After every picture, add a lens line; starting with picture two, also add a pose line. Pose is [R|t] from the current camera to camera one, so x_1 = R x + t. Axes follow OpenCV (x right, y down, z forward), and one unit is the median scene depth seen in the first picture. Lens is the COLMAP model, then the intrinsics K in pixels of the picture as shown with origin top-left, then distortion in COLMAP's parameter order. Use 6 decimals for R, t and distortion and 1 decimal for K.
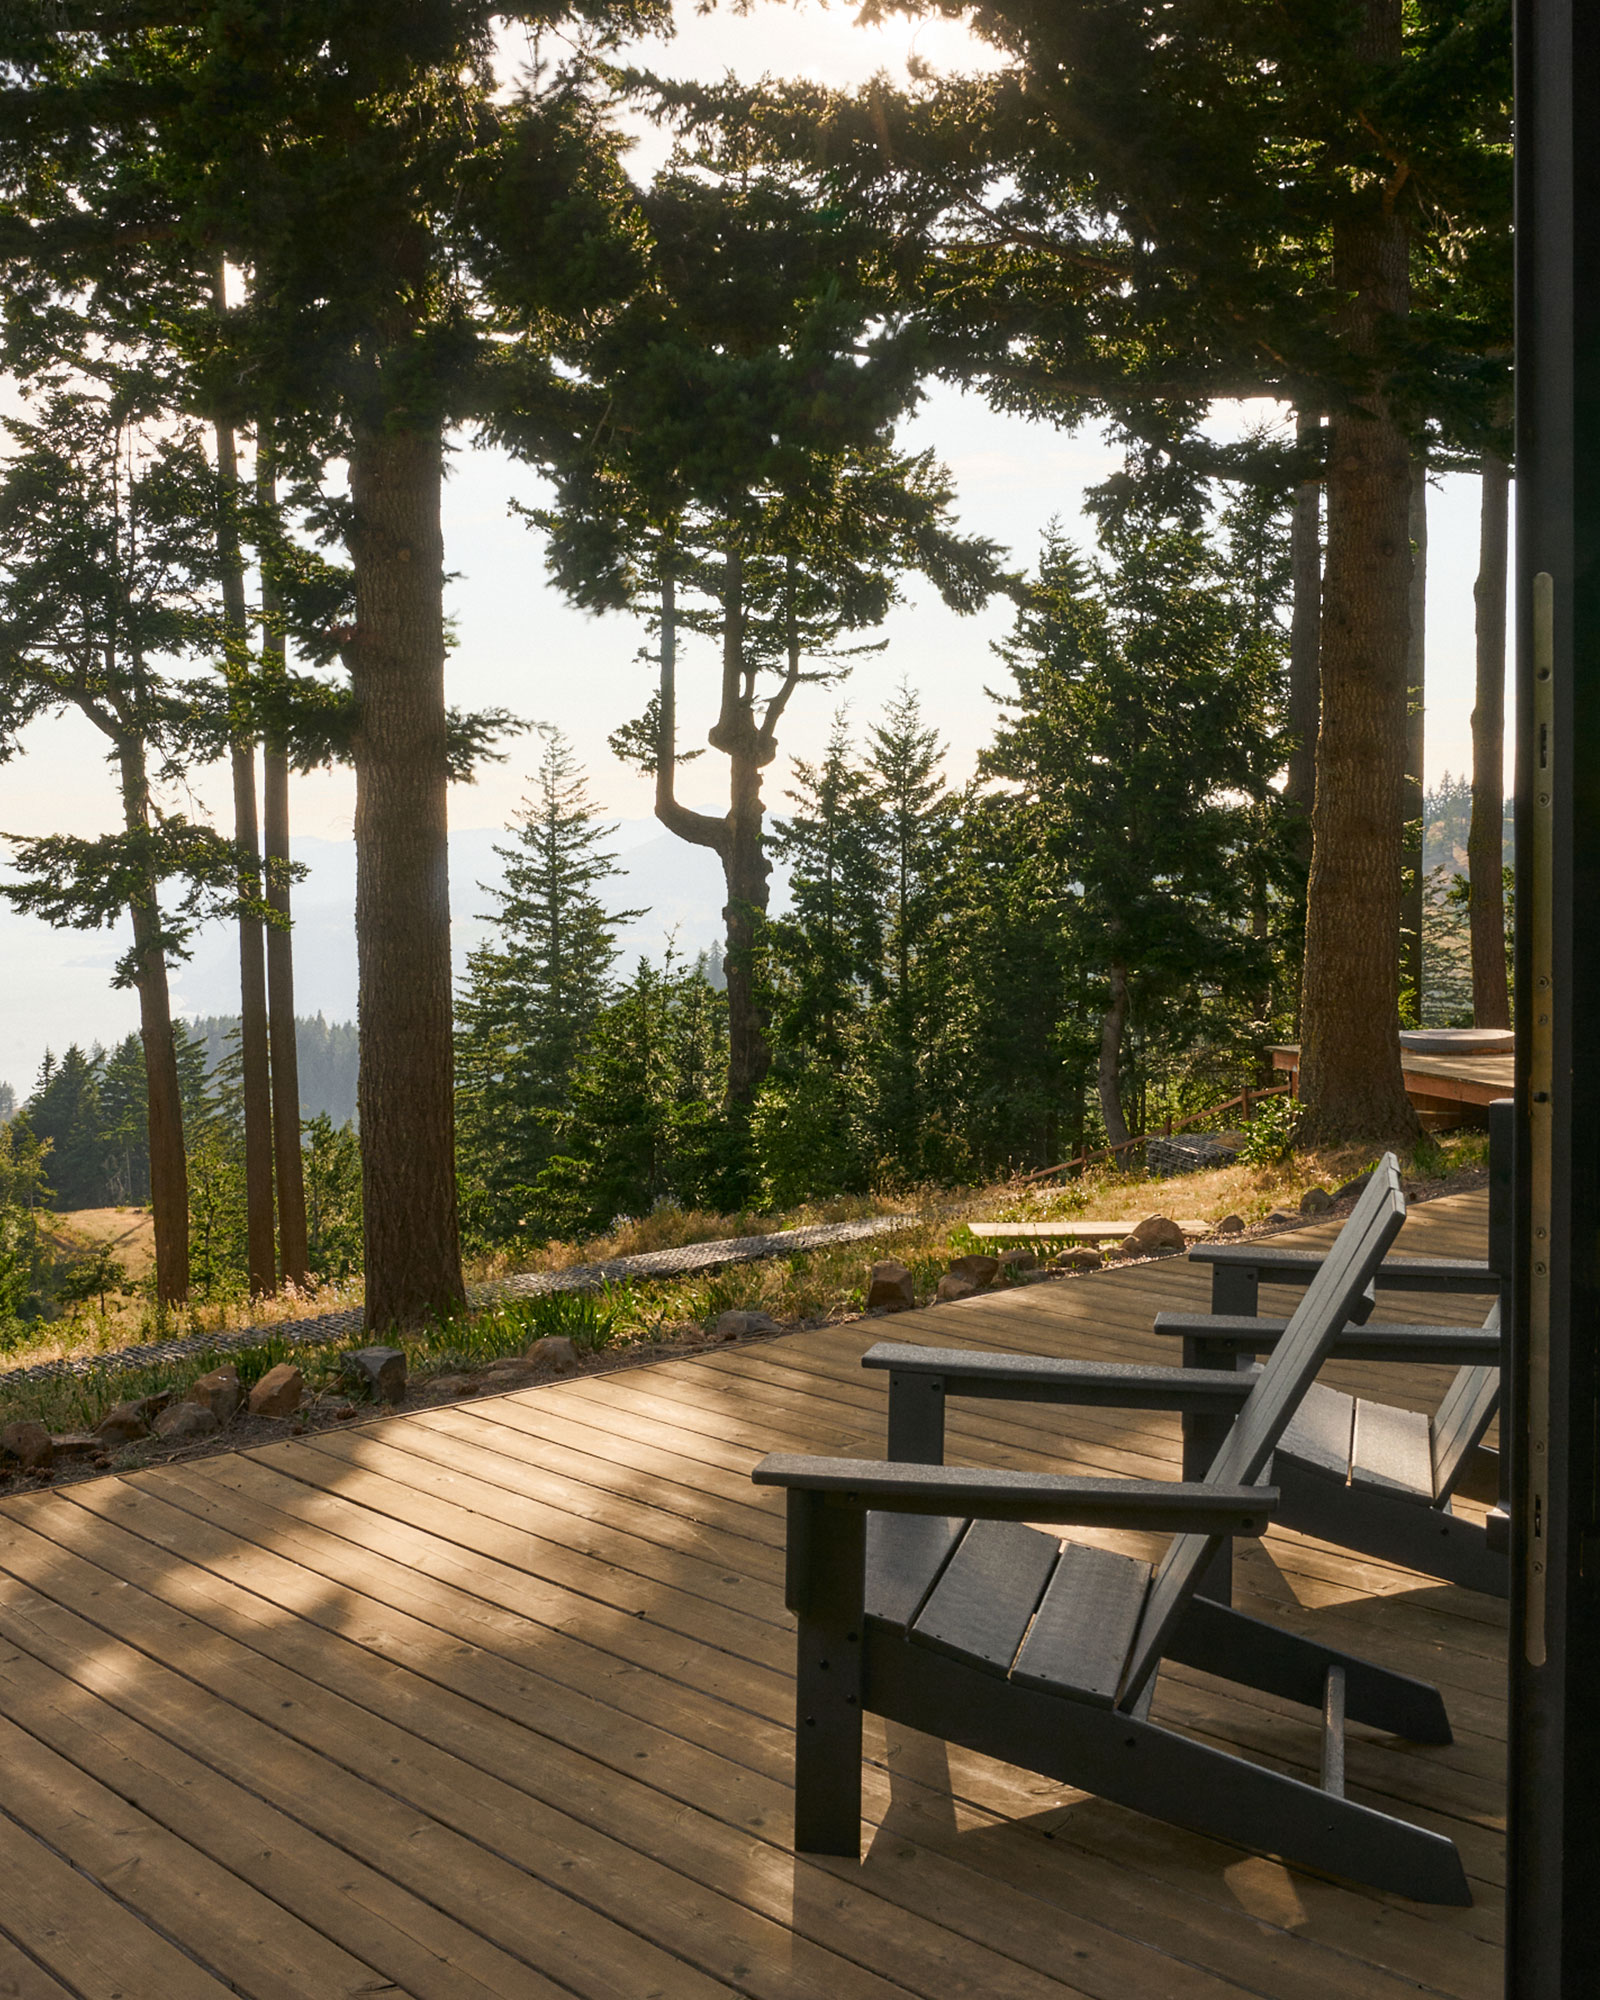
lens RADIAL K [[2136.1, 0, 819.4], [0, 2136.1, 964.2], [0, 0, 1]] dist [-0.054392, 0.000000]
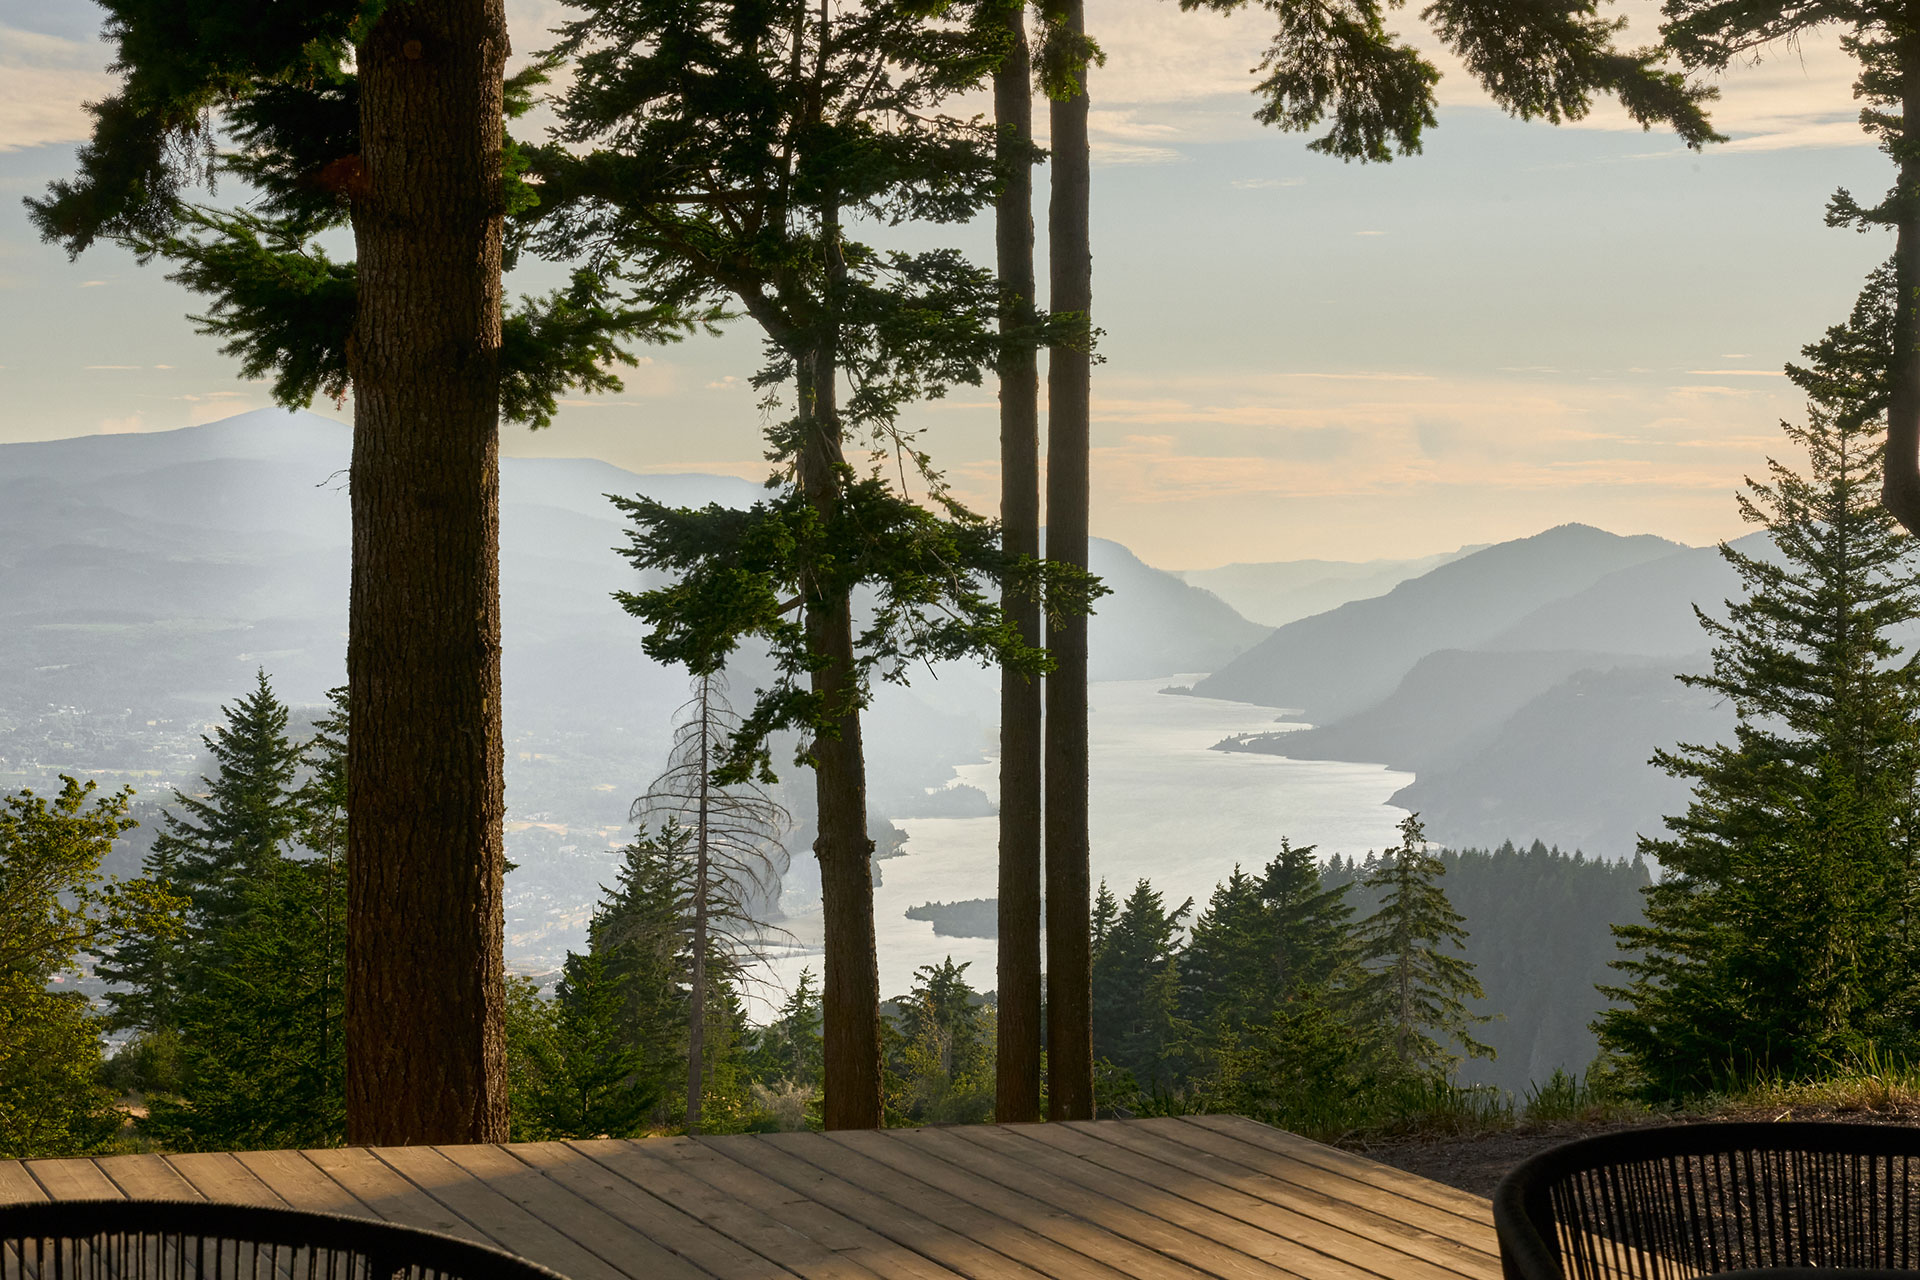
lens RADIAL K [[3911.1, 0, 951.5], [0, 3911.1, 622.4], [0, 0, 1]] dist [-0.204241, 0.000000]
pose [[0.914656, 0.031124, -0.403032, 0.132407], [-0.046444, 0.998520, -0.028291, -0.000980], [0.401555, 0.044595, 0.914749, 0.015835]]
